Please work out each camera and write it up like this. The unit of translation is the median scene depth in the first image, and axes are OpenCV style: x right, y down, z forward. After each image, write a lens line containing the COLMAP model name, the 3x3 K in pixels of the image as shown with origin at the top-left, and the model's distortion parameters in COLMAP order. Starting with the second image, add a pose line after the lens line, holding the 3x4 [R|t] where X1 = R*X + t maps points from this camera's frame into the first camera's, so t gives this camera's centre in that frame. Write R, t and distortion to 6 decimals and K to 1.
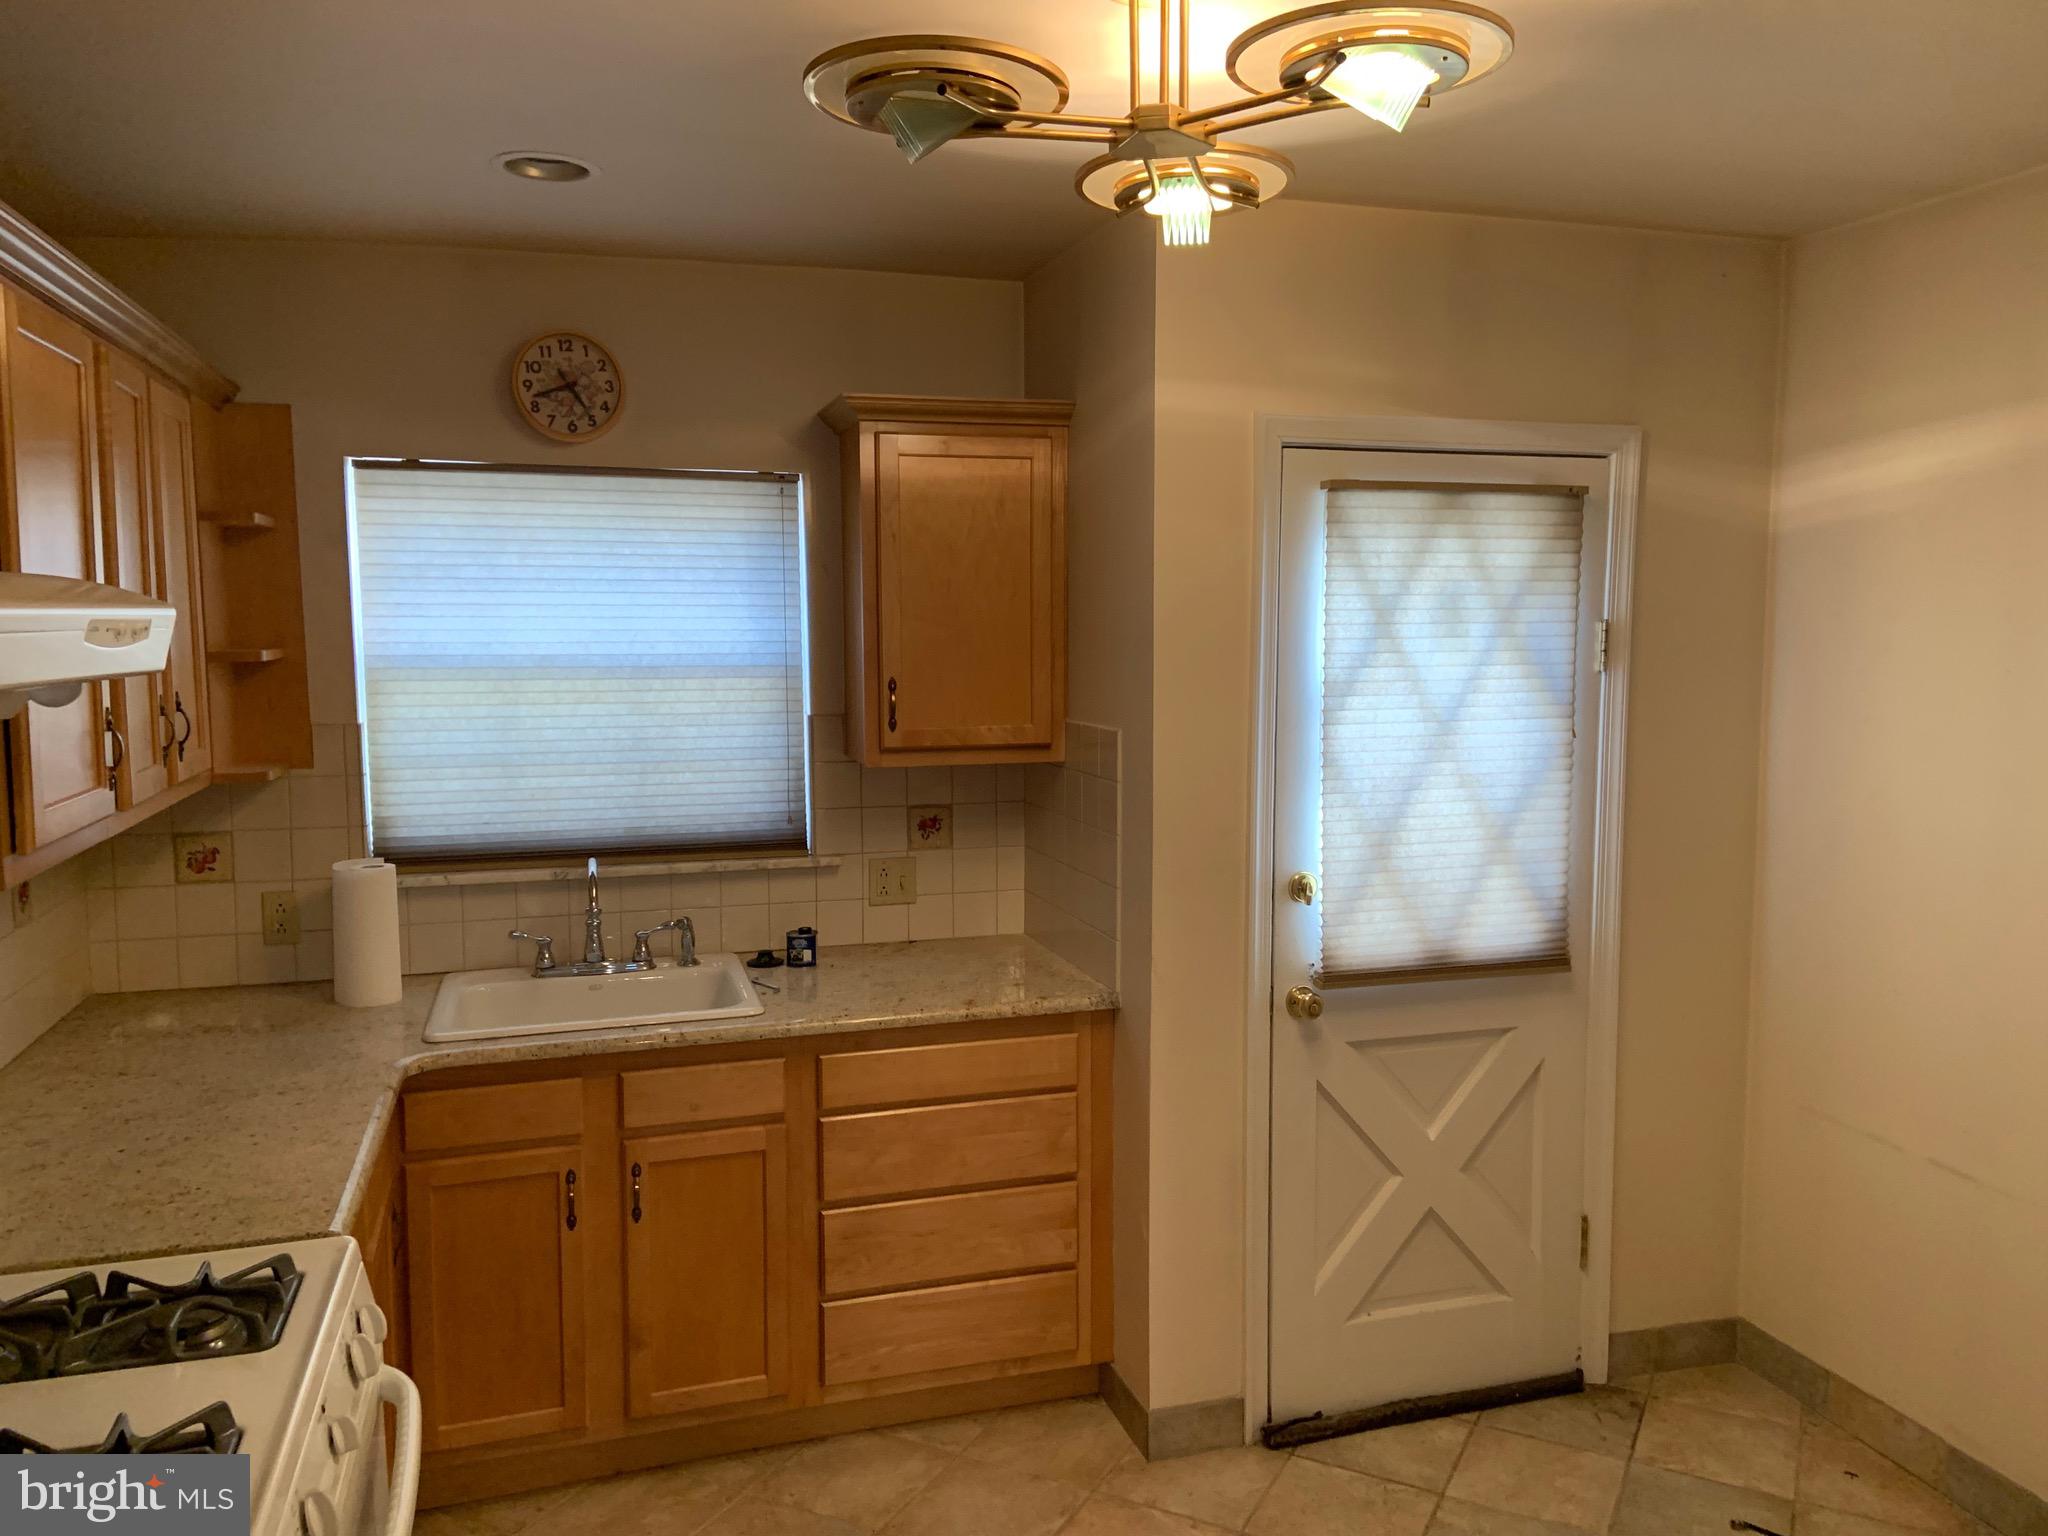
lens RADIAL K [[1543.7, 0, 1044.8], [0, 1543.7, 770.7], [0, 0, 1]] dist [0.117111, -0.142648]
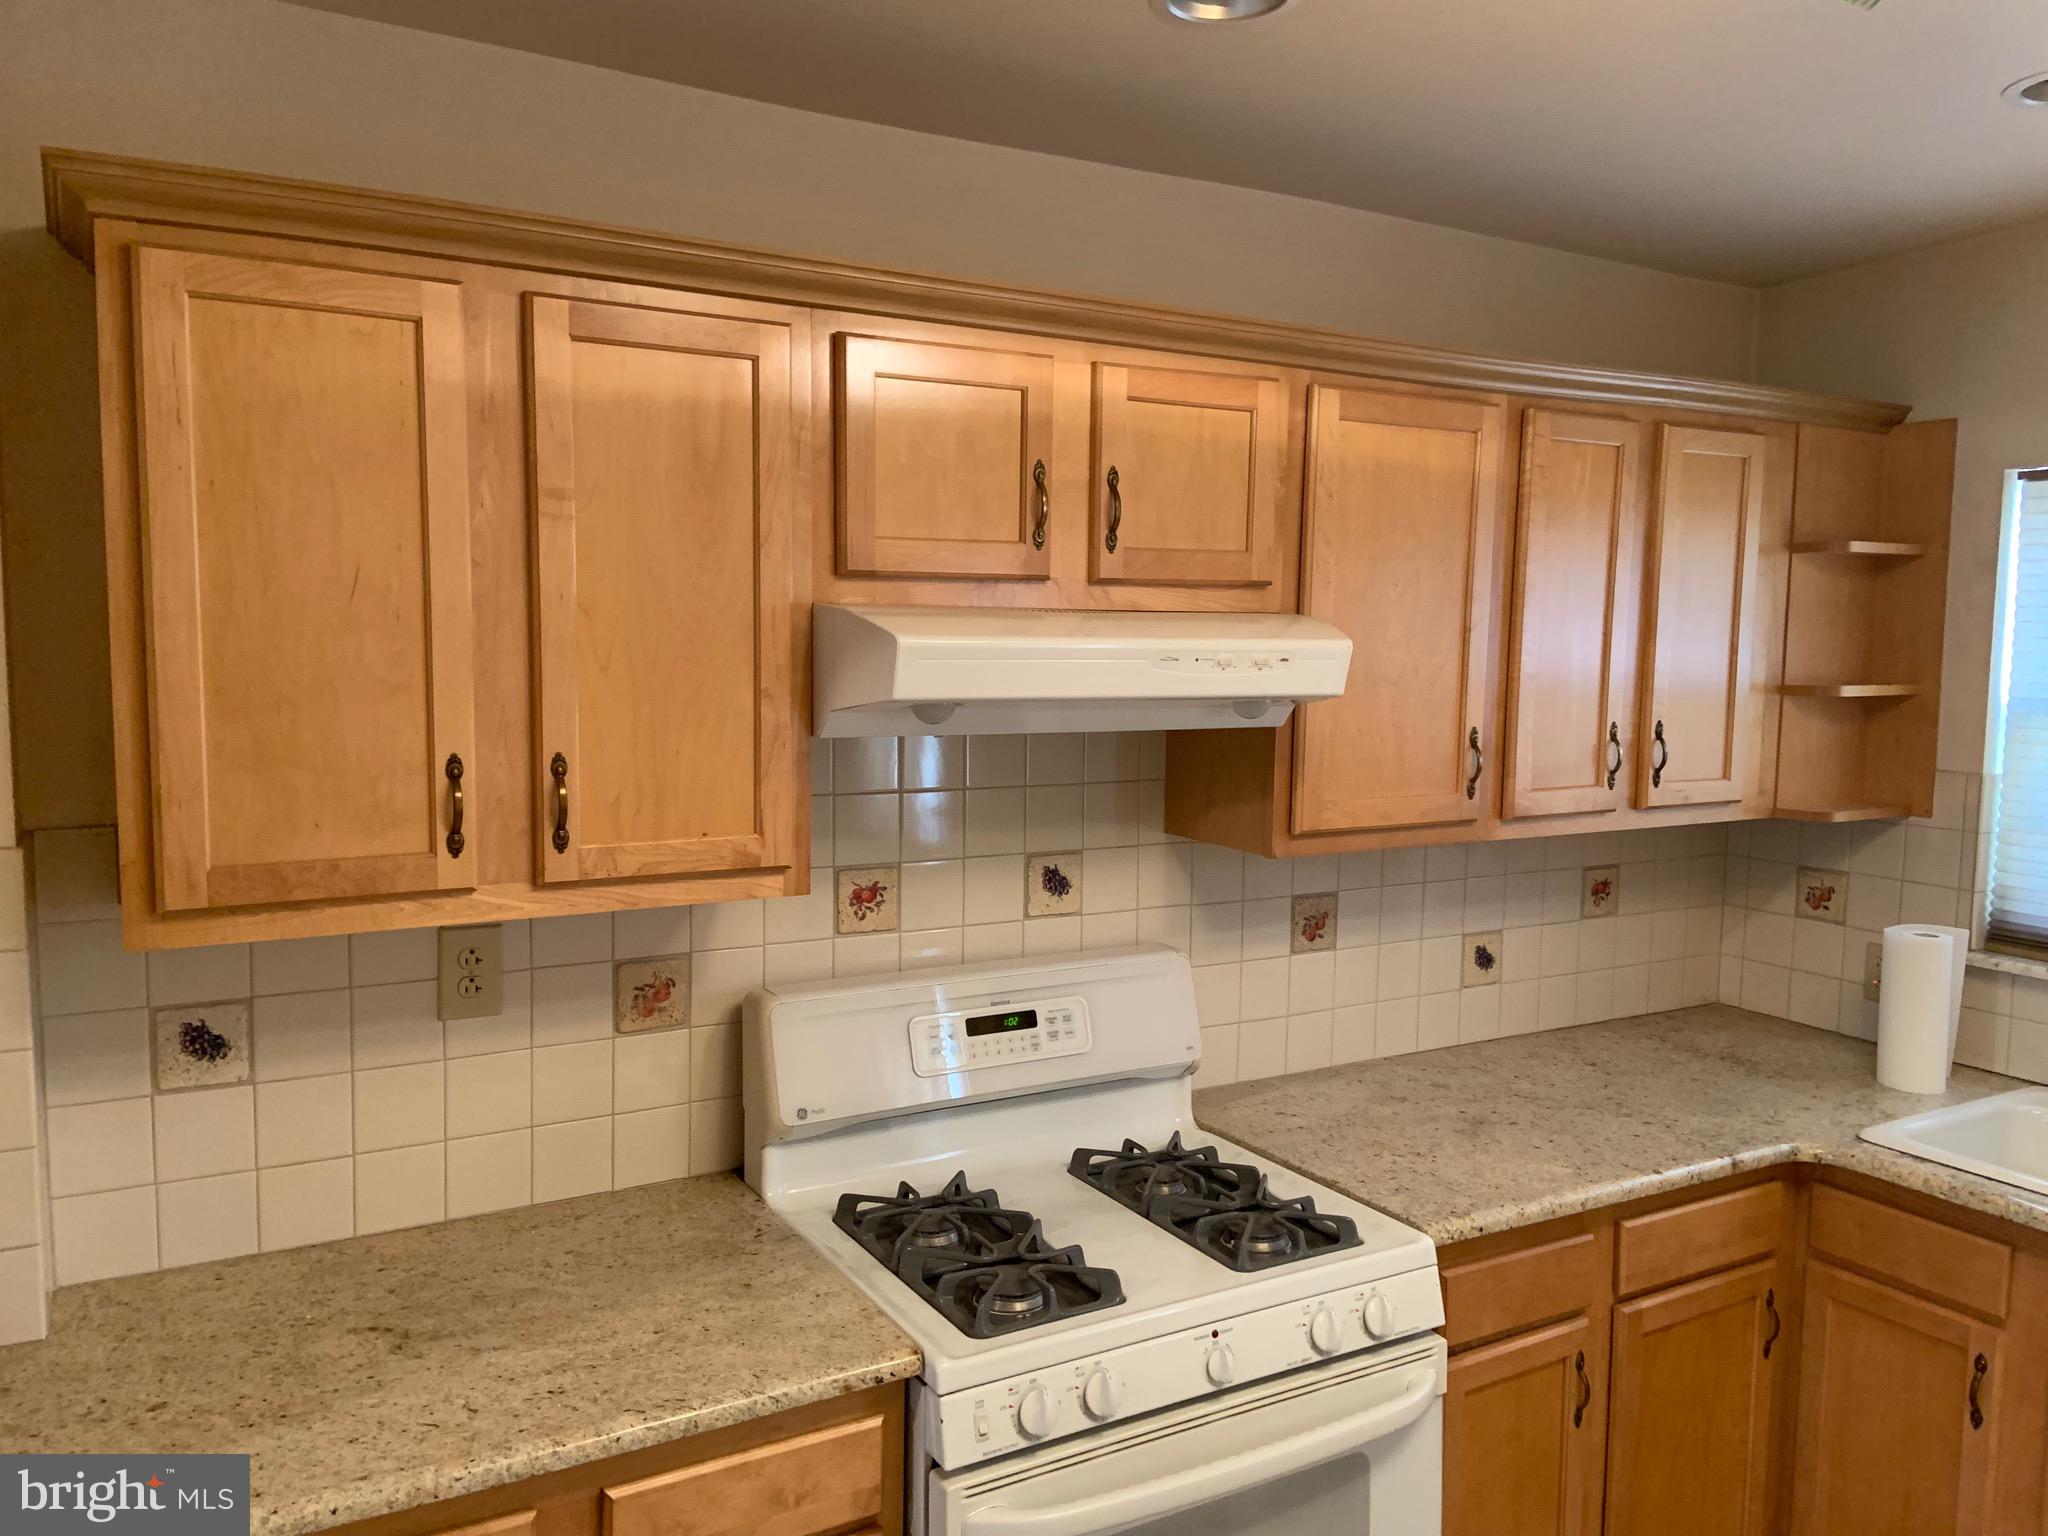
lens RADIAL K [[1543.7, 0, 1044.8], [0, 1543.7, 770.7], [0, 0, 1]] dist [0.117111, -0.142648]
pose [[0.226876, 0.093375, -0.969437, 0.307225], [-0.110578, 0.991426, 0.069614, -0.036913], [0.967626, 0.091405, 0.235256, 0.301598]]
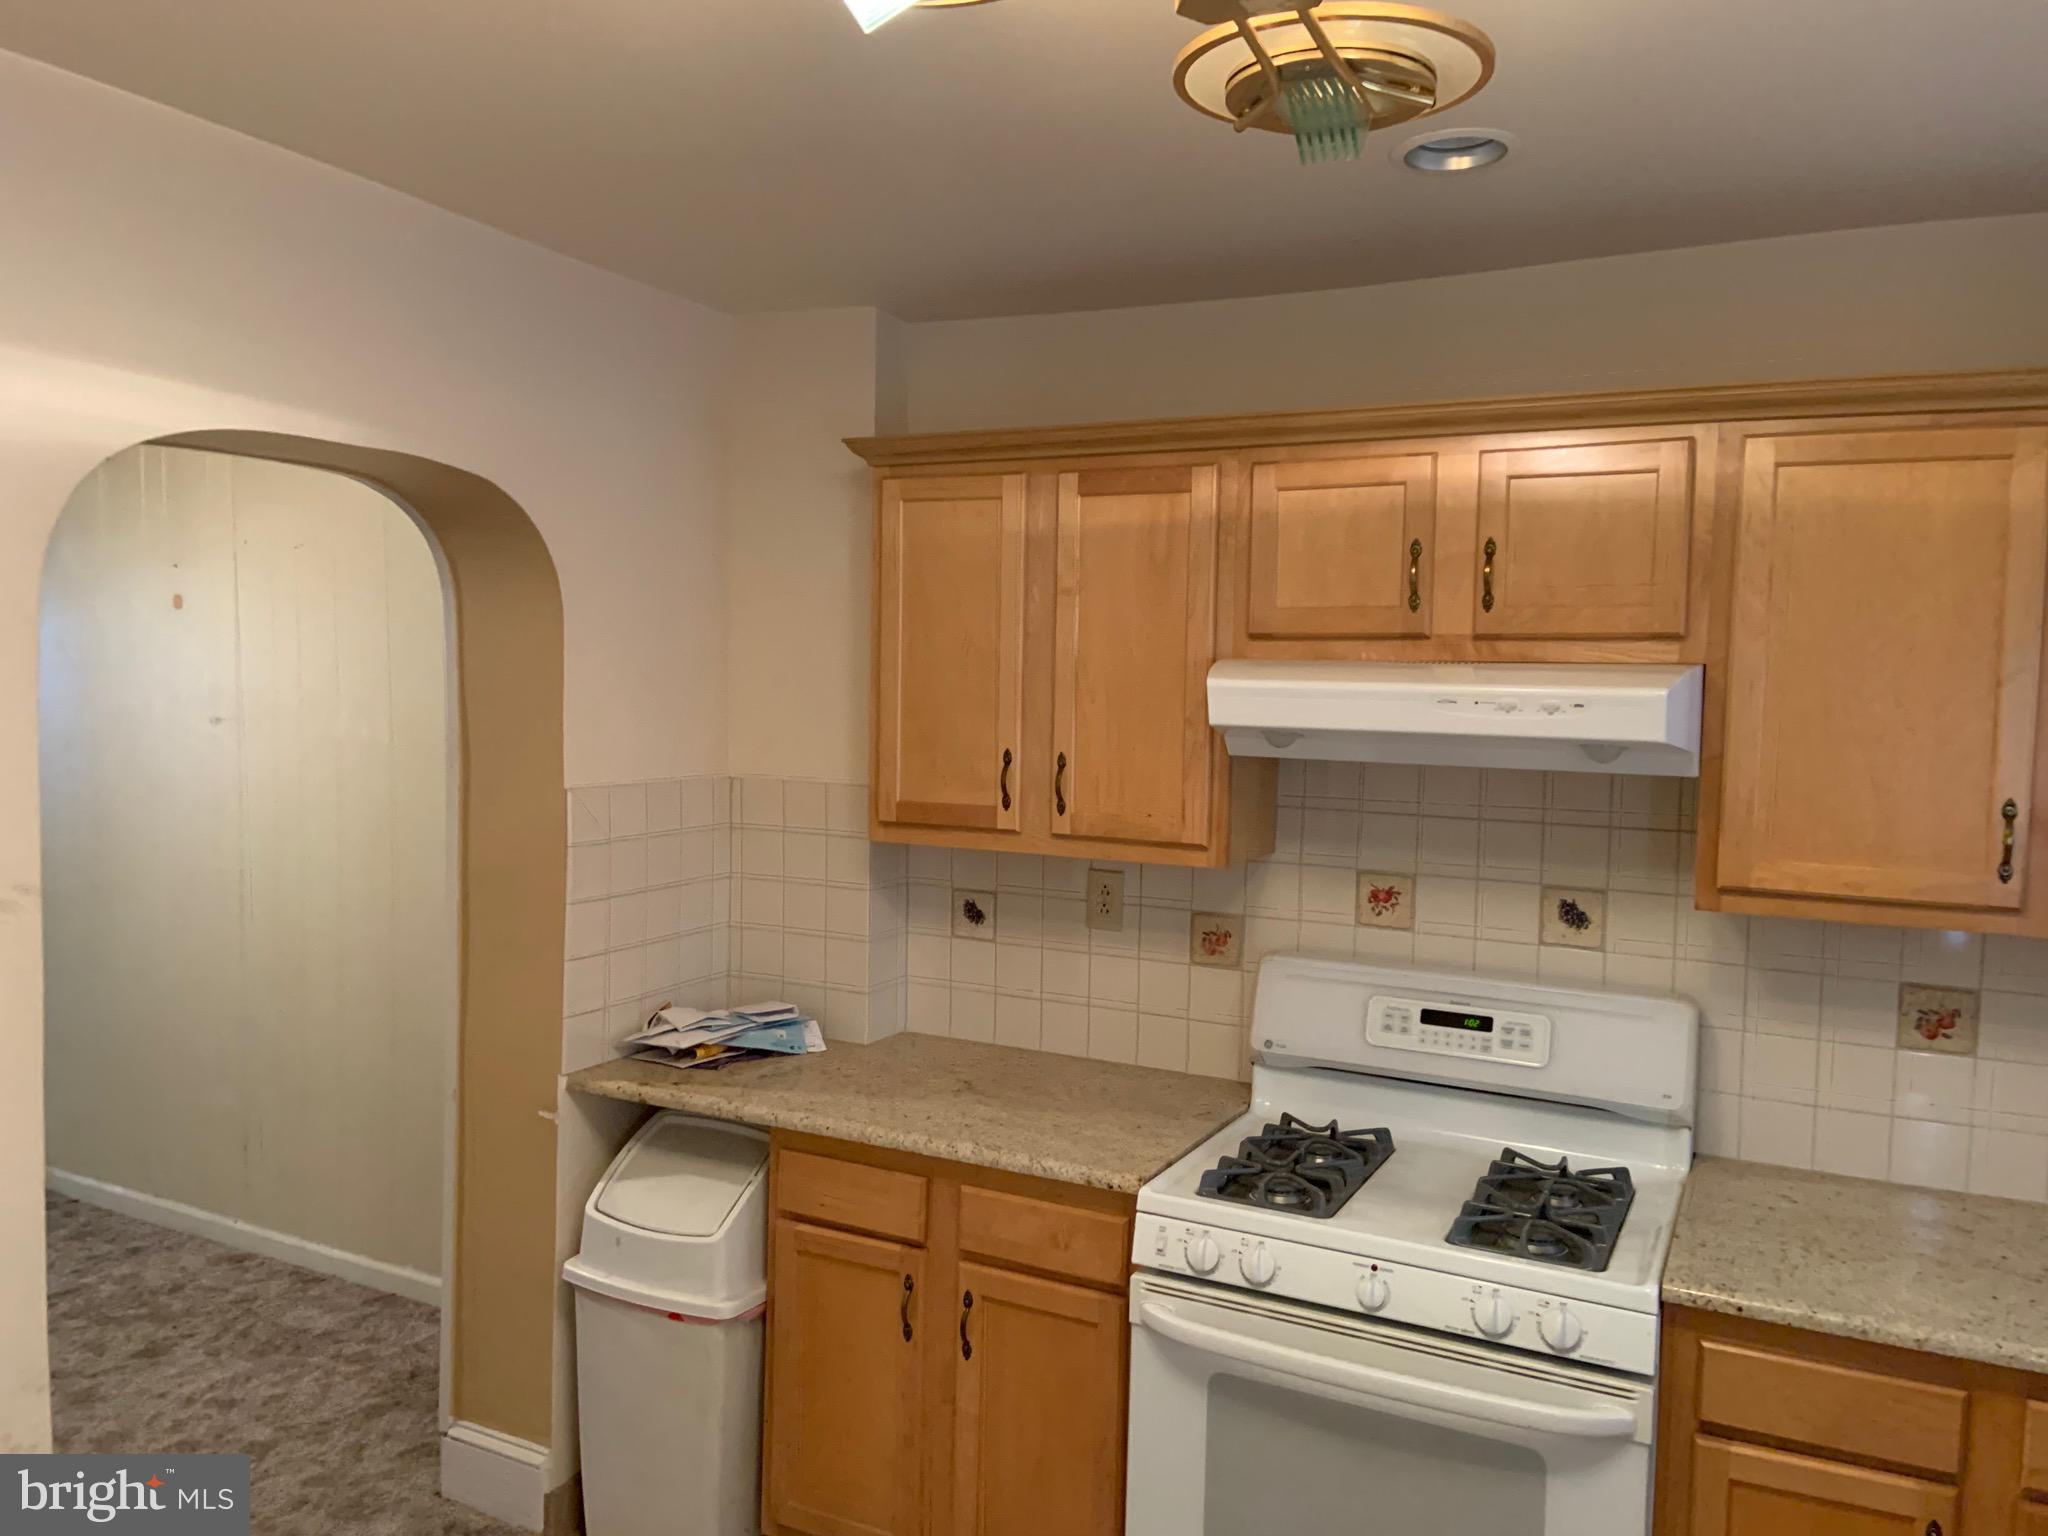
lens RADIAL K [[1566.3, 0, 1024.0], [0, 1566.3, 768.0], [0, 0, 1]] dist [0.118542, -0.152510]
pose [[-0.702302, 0.025635, -0.711417, 0.379153], [-0.094086, 0.987242, 0.128454, -0.089659], [0.705634, 0.157148, -0.690931, 0.872031]]
